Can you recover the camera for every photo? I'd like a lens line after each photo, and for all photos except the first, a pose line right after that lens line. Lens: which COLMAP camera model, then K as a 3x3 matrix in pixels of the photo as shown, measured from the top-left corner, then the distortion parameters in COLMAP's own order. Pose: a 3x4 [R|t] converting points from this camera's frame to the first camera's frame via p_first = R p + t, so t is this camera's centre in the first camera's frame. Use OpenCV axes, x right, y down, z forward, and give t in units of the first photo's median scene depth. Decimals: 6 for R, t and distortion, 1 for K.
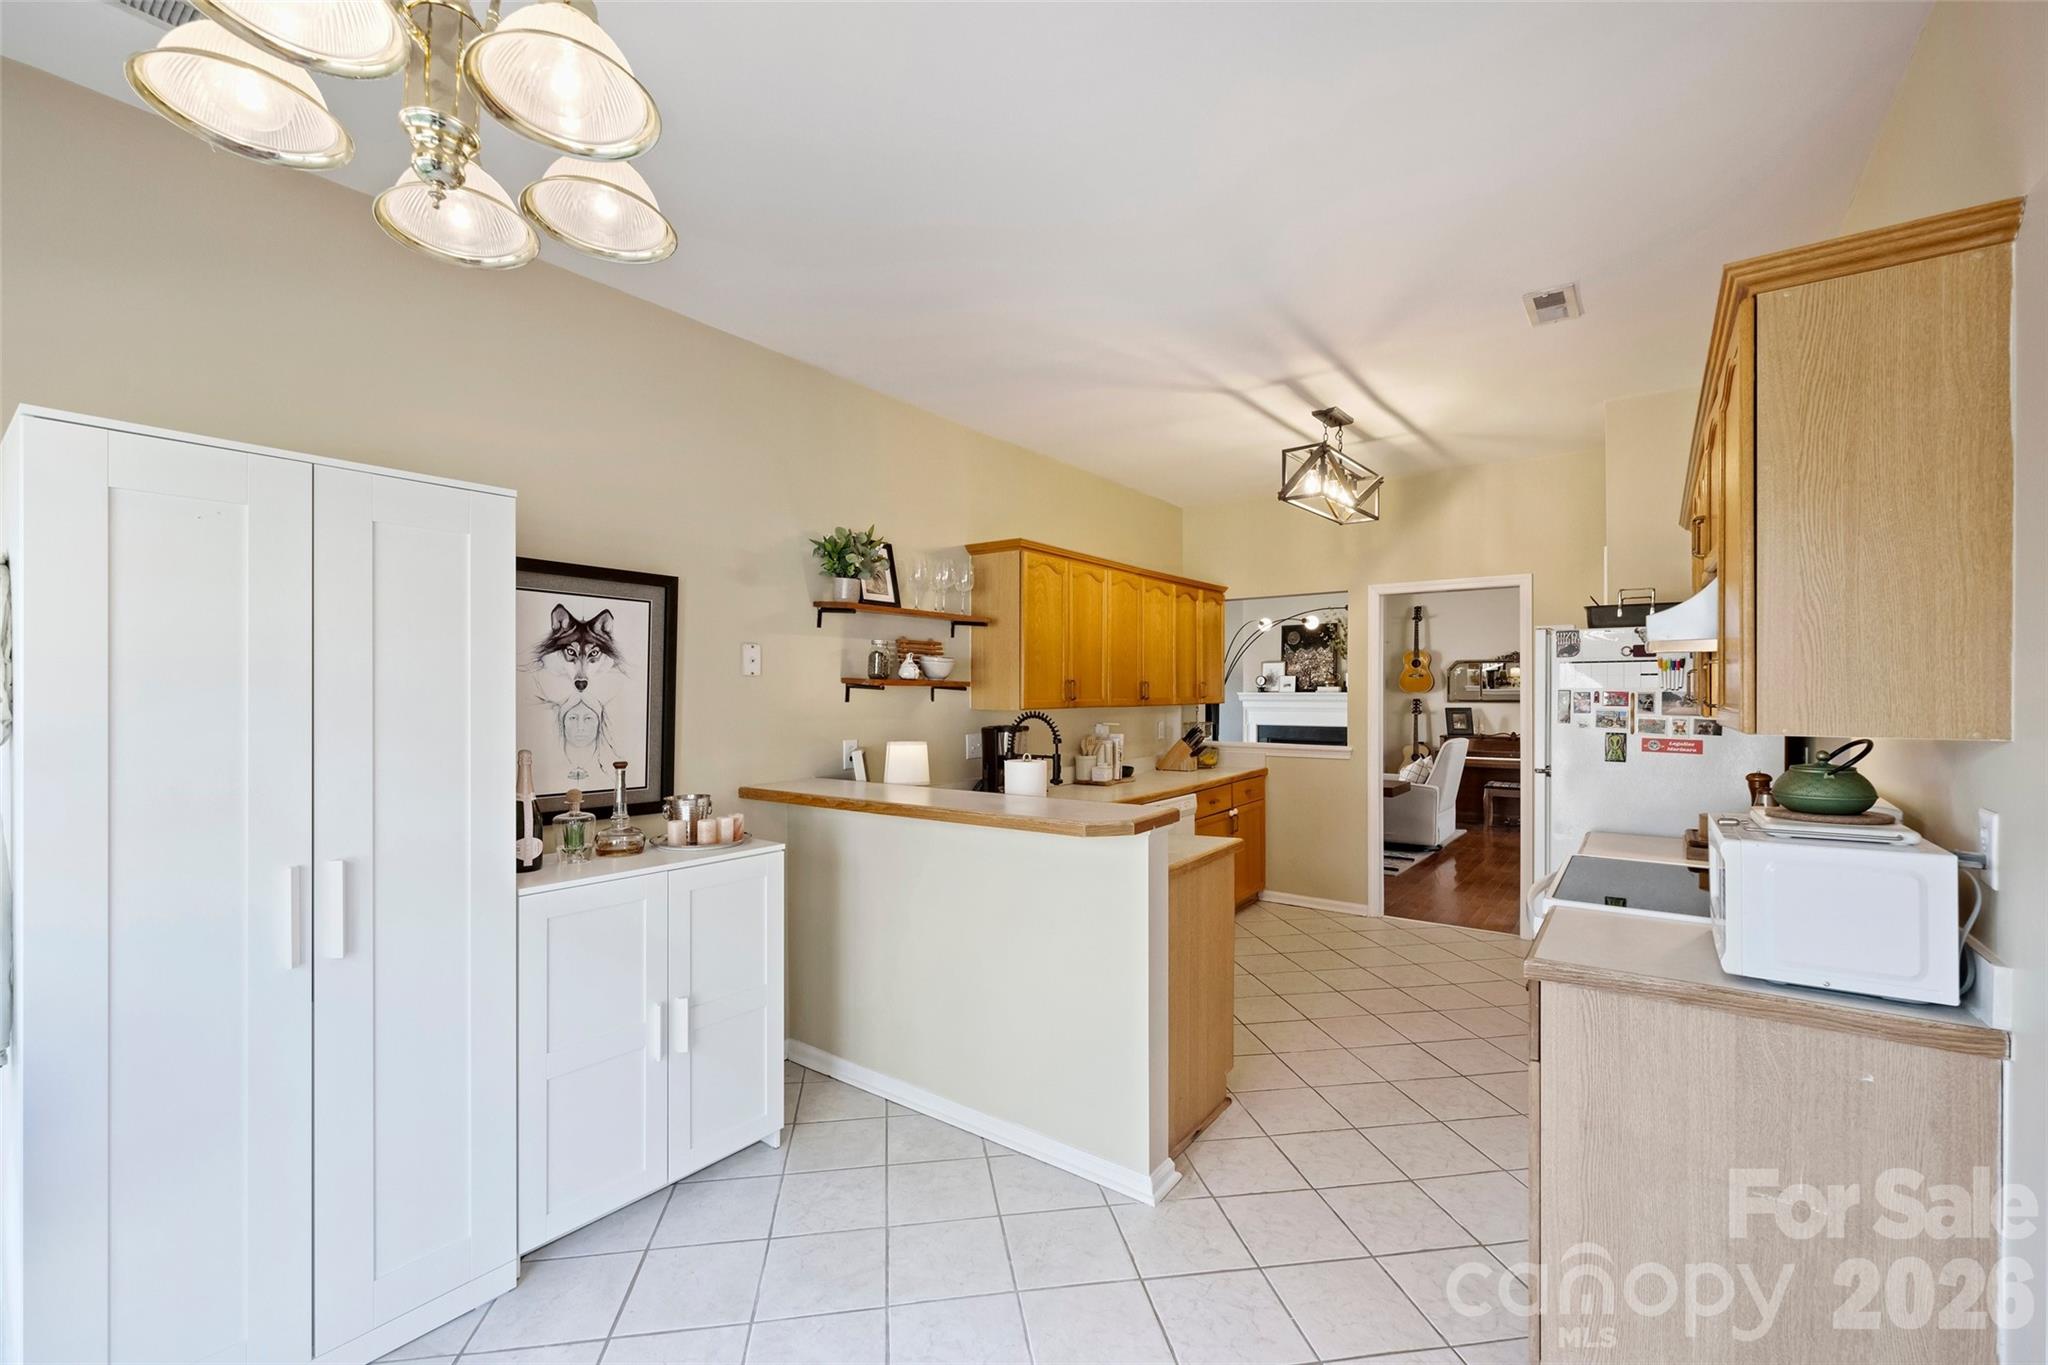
lens RADIAL K [[854.2, 0, 1001.3], [0, 854.2, 691.3], [0, 0, 1]] dist [-0.000226, -0.000048]
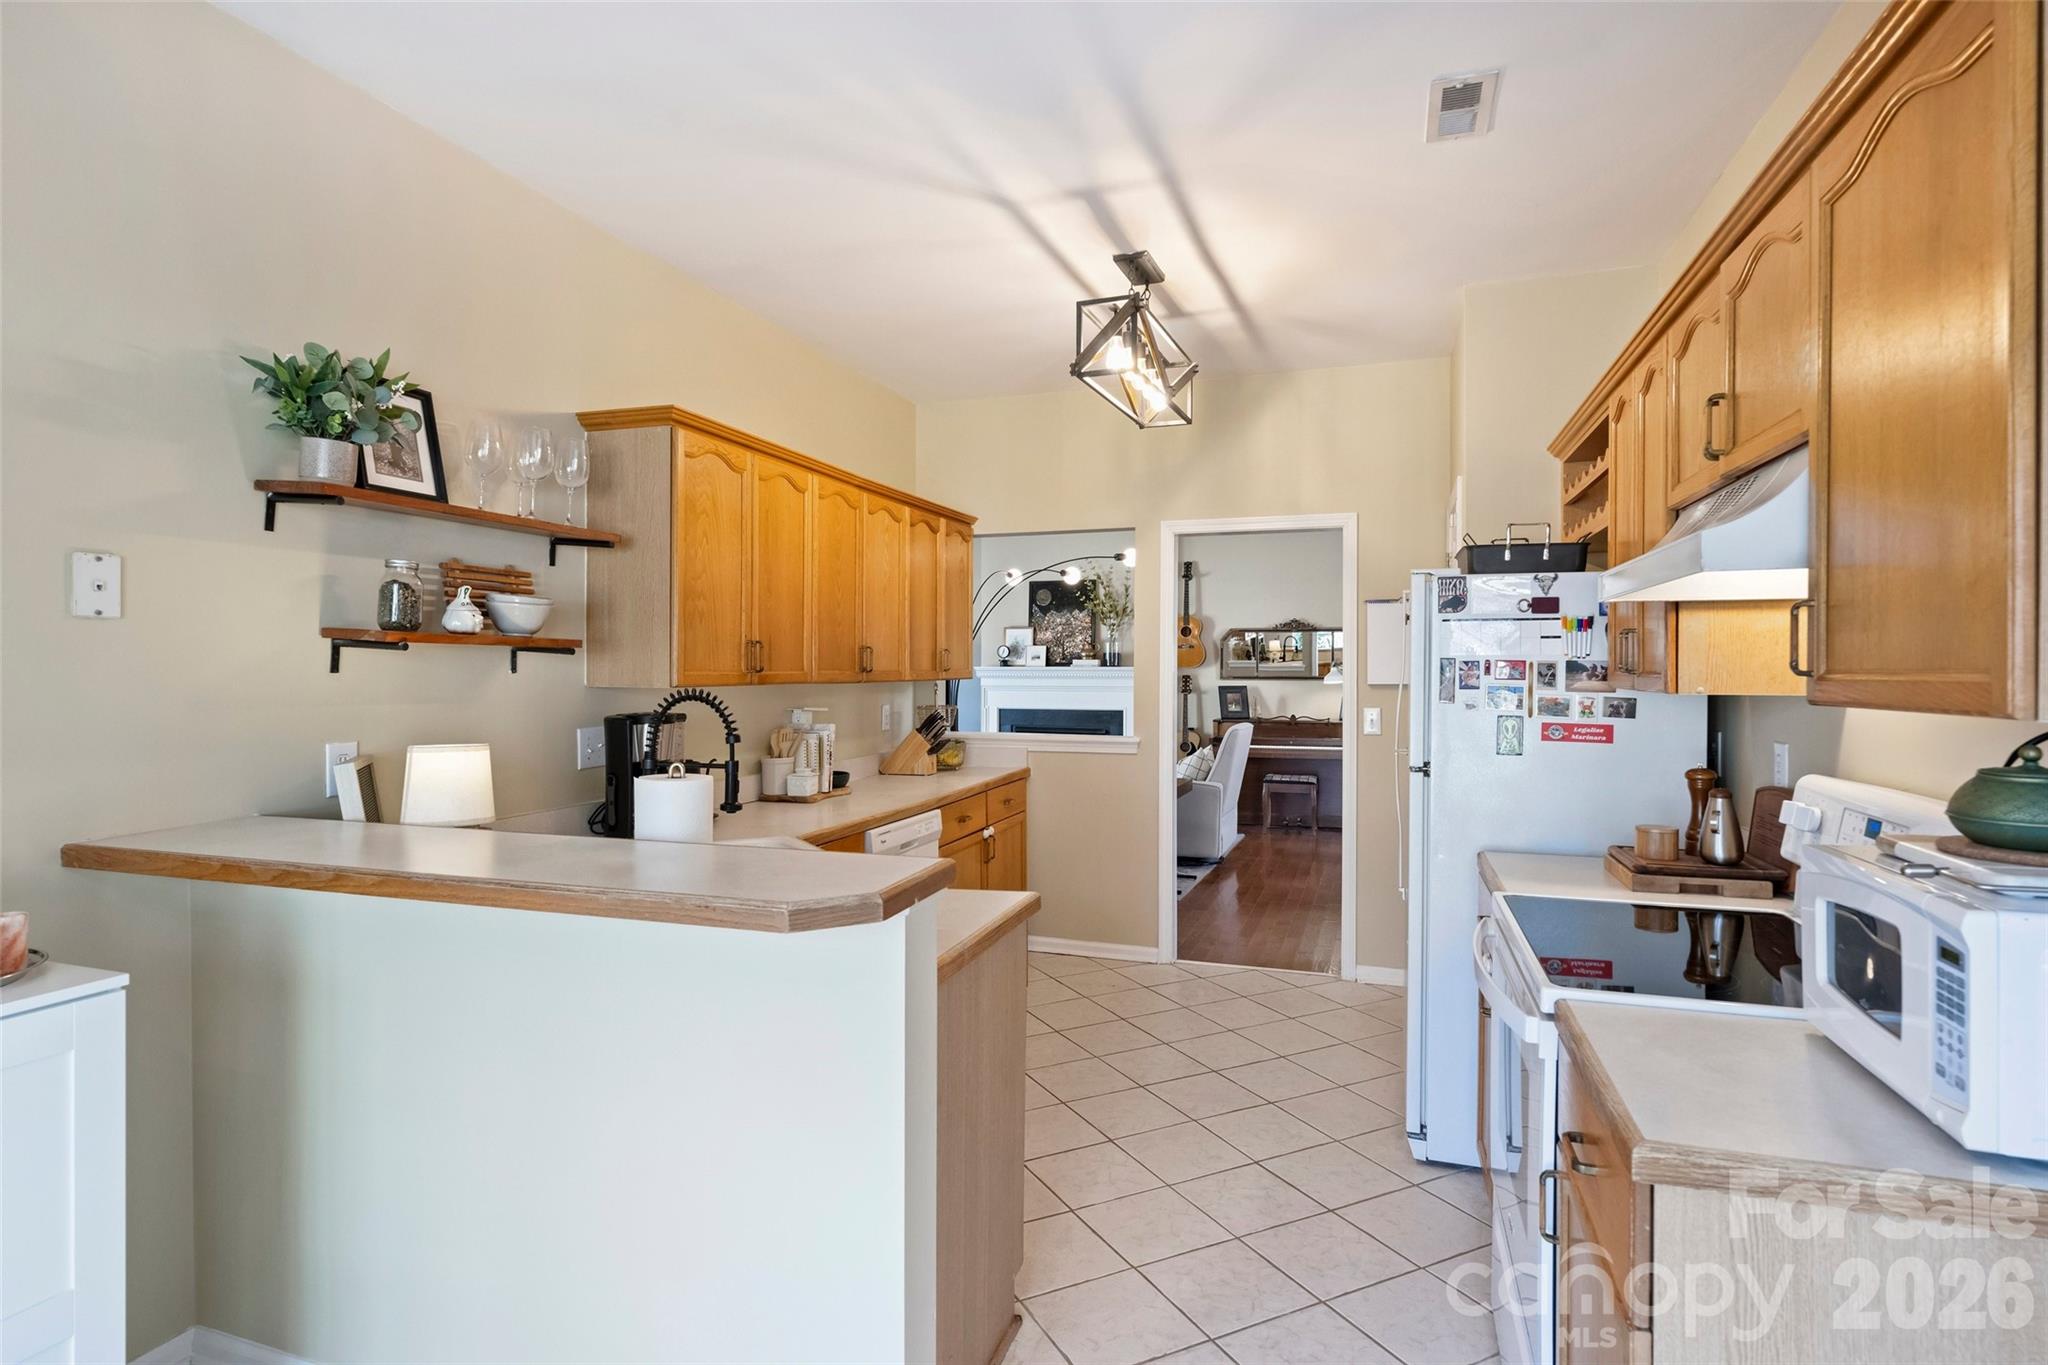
lens RADIAL K [[1071.3, 0, 998.6], [0, 1071.3, 673.3], [0, 0, 1]] dist [-0.000140, -0.000141]
pose [[0.953040, 0.002123, 0.302836, 0.011859], [-0.003780, 0.999981, 0.004885, 0.006281], [-0.302820, -0.005800, 0.953030, 0.175267]]
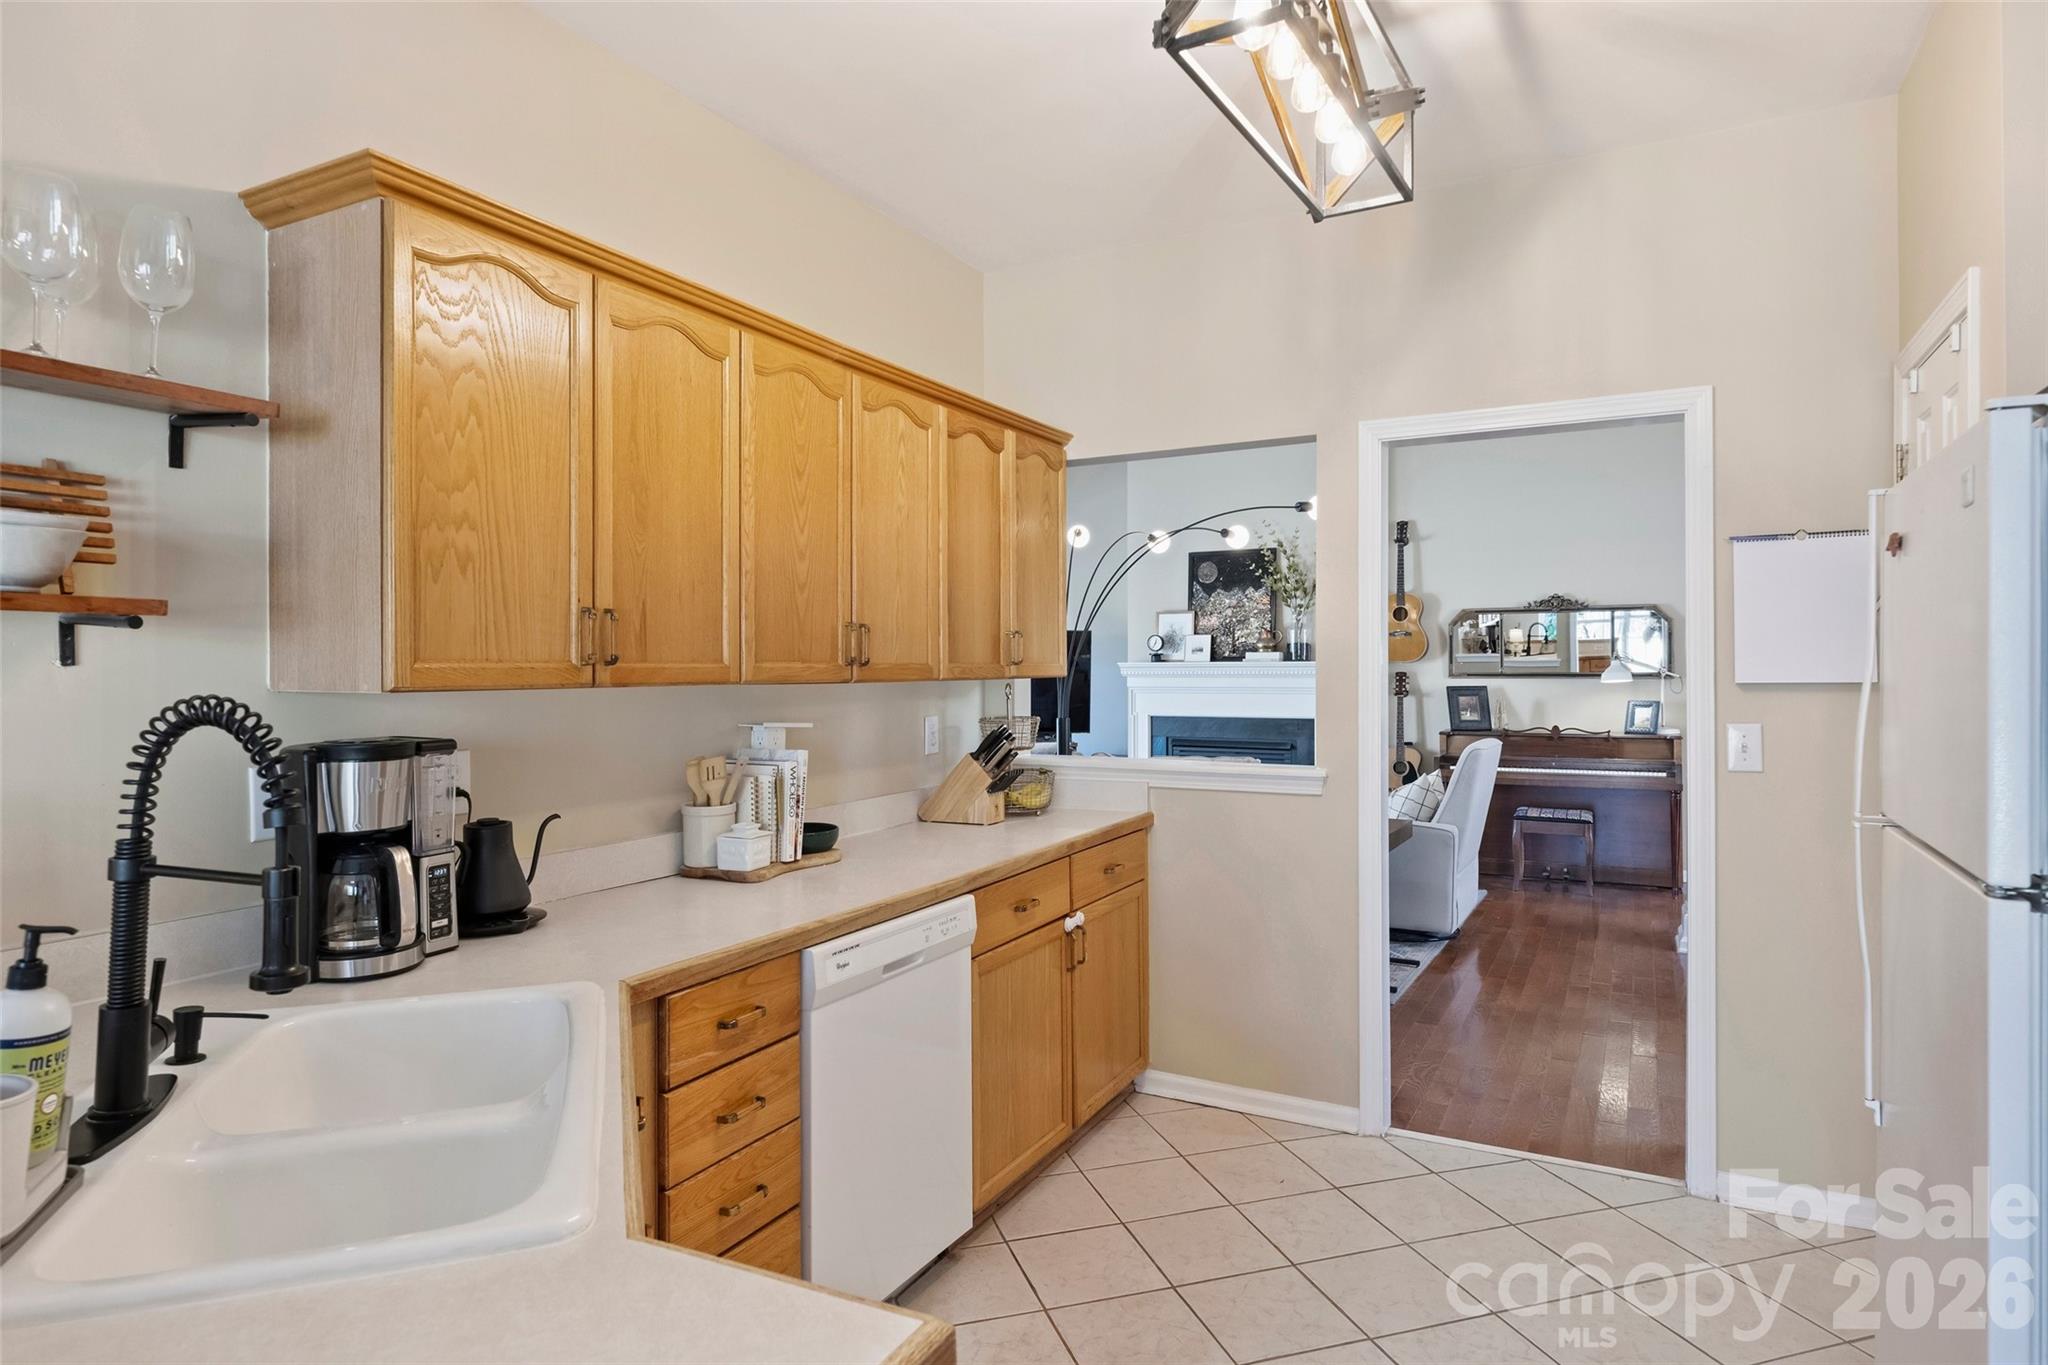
lens RADIAL K [[1161.8, 0, 977.1], [0, 1161.8, 666.1], [0, 0, 1]] dist [0.000145, 0.000191]
pose [[0.991220, -0.001497, 0.132213, 0.164820], [0.001655, 0.999998, -0.001085, 0.011294], [-0.132211, 0.001294, 0.991221, 0.473668]]
